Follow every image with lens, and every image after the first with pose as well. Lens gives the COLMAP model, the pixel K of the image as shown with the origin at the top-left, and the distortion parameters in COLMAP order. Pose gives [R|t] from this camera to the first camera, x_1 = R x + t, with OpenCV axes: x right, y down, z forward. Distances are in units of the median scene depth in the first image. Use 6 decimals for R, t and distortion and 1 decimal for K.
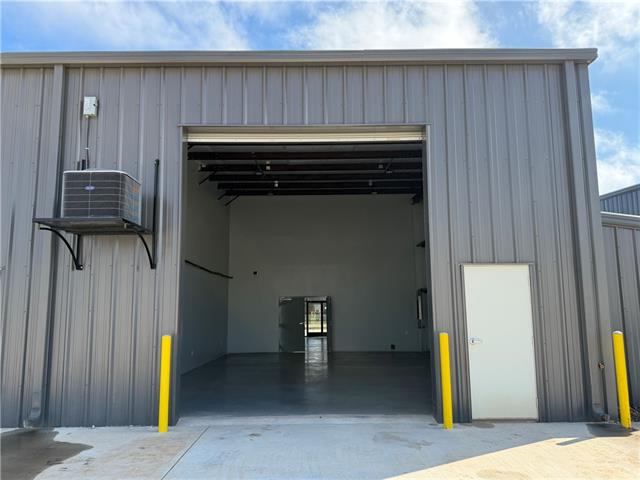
lens RADIAL K [[511.6, 0, 316.5], [0, 511.6, 240.9], [0, 0, 1]] dist [0.074347, 0.000555]
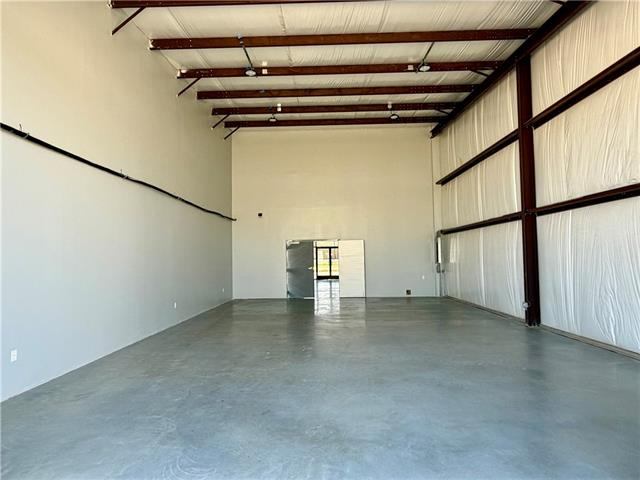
lens RADIAL K [[388.9, 0, 321.4], [0, 388.9, 239.2], [0, 0, 1]] dist [-0.003275, -0.000095]
pose [[0.999973, -0.005477, -0.004835, -0.005552], [0.005884, 0.996044, 0.088669, 0.045506], [0.004330, -0.088696, 0.996049, 0.297921]]
